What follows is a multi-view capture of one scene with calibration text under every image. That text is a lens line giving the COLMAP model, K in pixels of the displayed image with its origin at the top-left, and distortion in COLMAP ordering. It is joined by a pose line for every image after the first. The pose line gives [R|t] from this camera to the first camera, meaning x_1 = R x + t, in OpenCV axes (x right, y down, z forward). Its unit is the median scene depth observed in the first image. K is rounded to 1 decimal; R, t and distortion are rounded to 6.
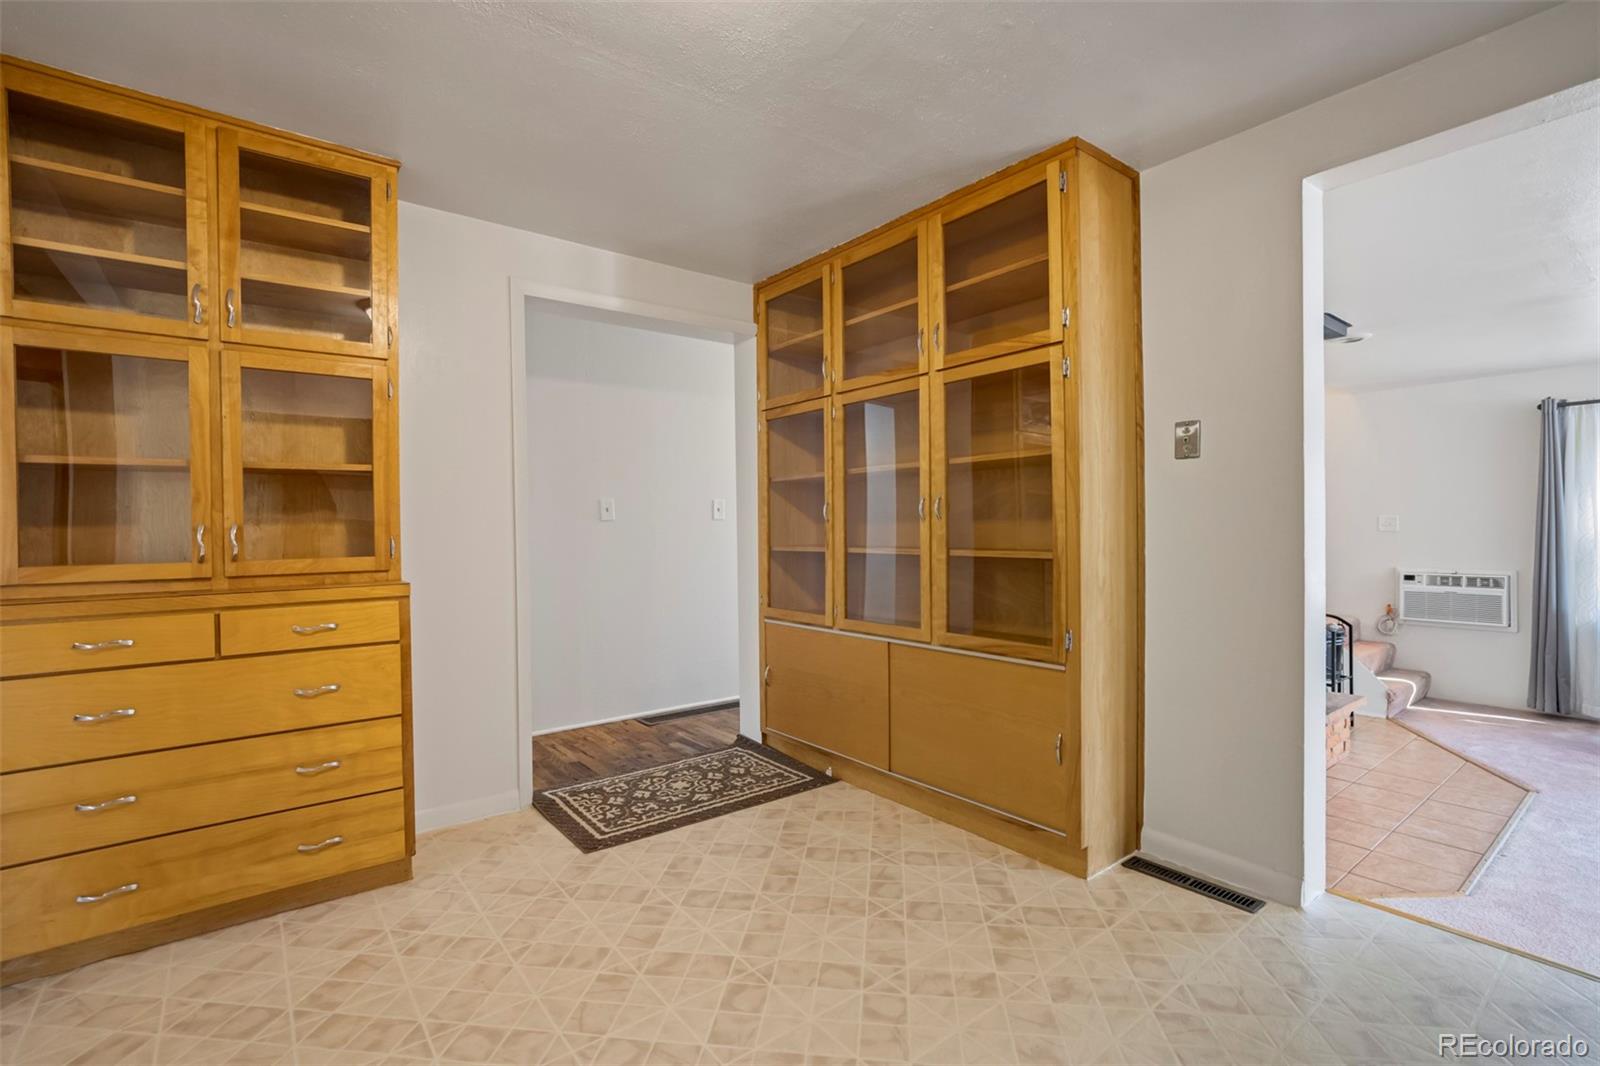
lens RADIAL K [[748.4, 0, 795.5], [0, 748.4, 552.0], [0, 0, 1]] dist [-0.002234, -0.000112]
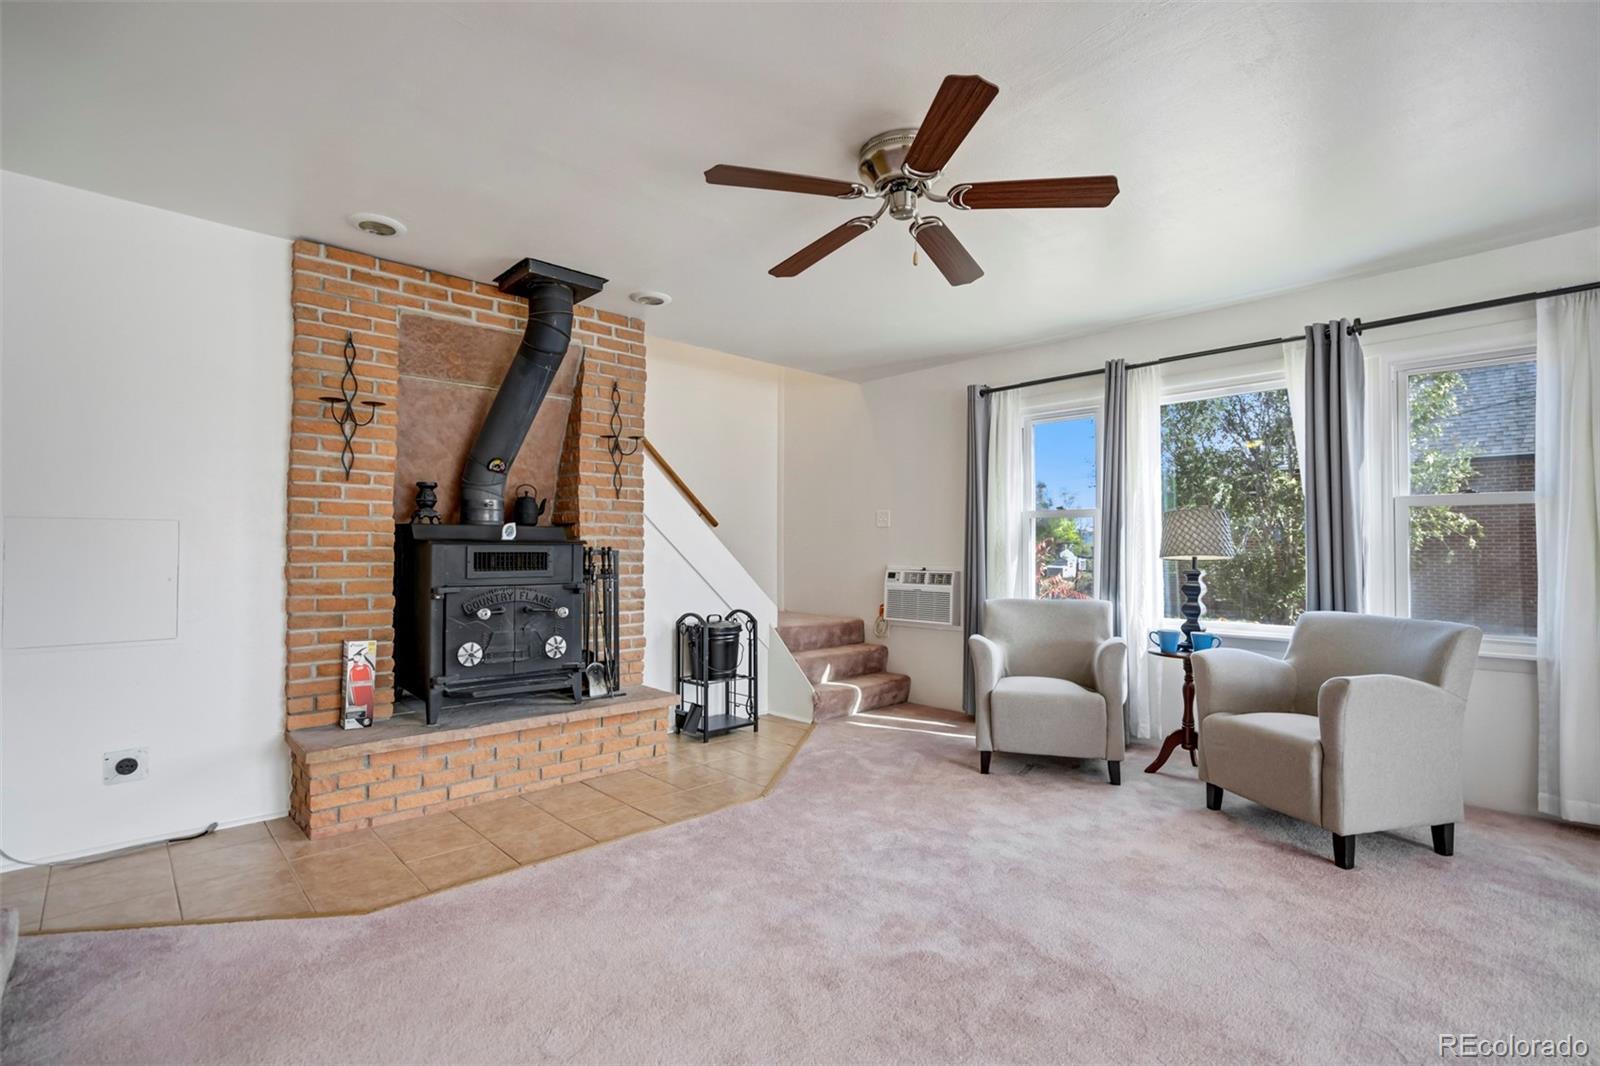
lens RADIAL K [[748.4, 0, 795.5], [0, 748.4, 552.0], [0, 0, 1]] dist [-0.002234, -0.000112]
pose [[0.997662, 0.010924, 0.067462, 0.678765], [-0.008541, 0.999333, -0.035511, 0.042280], [-0.067805, 0.034852, 0.997090, 0.065223]]
